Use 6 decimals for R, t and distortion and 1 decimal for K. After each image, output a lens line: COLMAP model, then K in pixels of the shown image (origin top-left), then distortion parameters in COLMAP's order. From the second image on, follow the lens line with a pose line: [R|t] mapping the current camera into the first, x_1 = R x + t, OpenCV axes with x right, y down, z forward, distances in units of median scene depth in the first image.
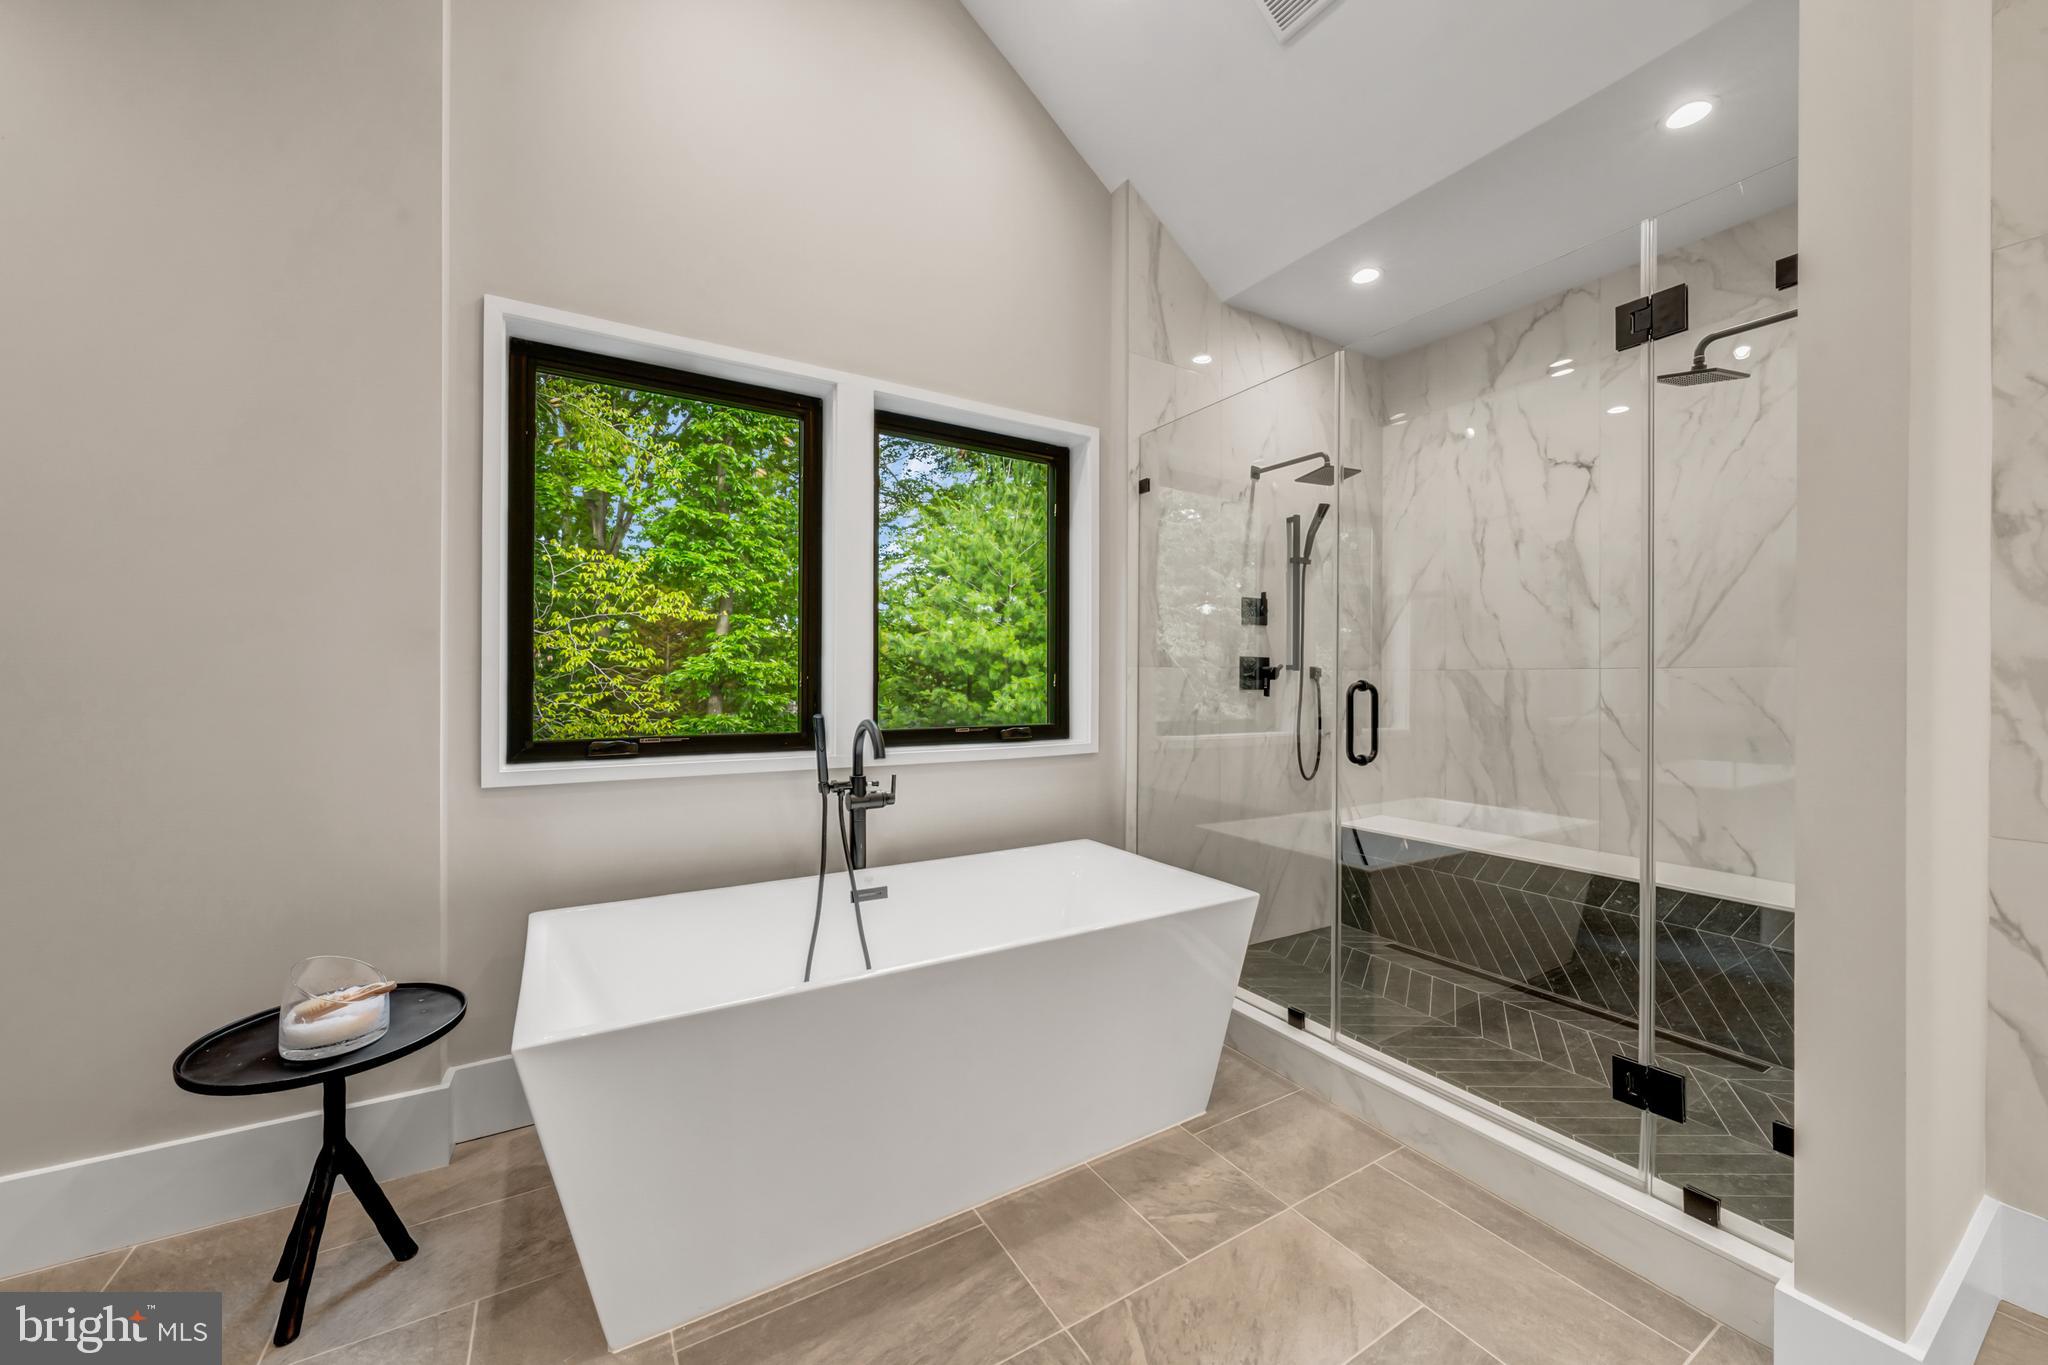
lens RADIAL K [[733.1, 0, 1021.7], [0, 733.1, 677.9], [0, 0, 1]] dist [-0.000086, 0.000151]
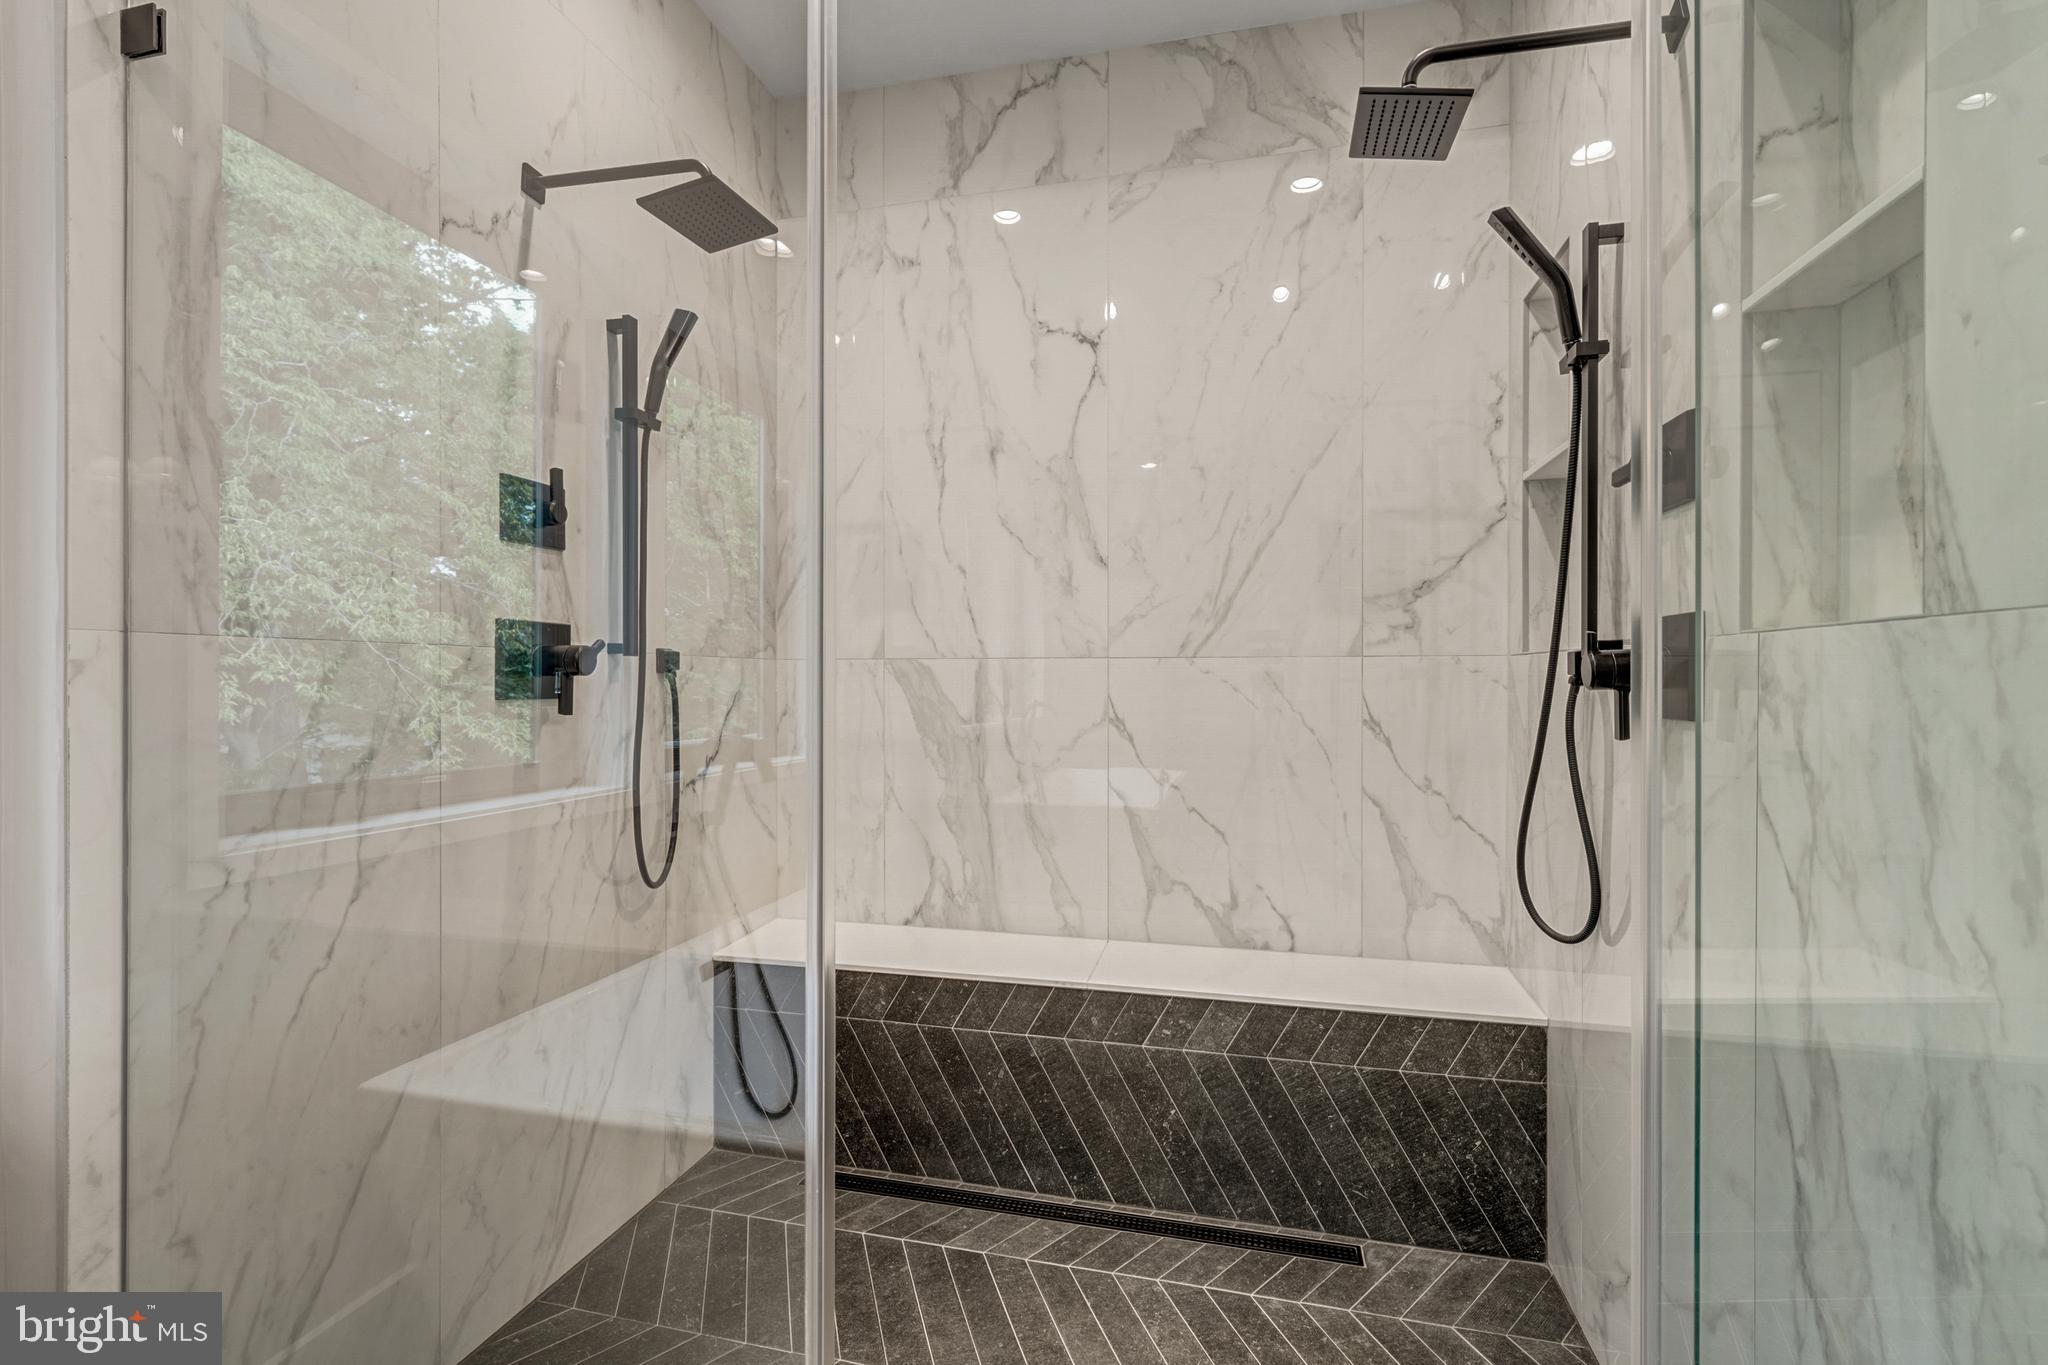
lens RADIAL K [[948.0, 0, 1030.9], [0, 948.0, 687.4], [0, 0, 1]] dist [-0.002591, -0.000337]
pose [[0.697813, -0.008223, 0.716233, 0.128166], [0.000250, 0.999937, 0.011237, 0.003303], [-0.716280, -0.007662, 0.697771, 0.418779]]
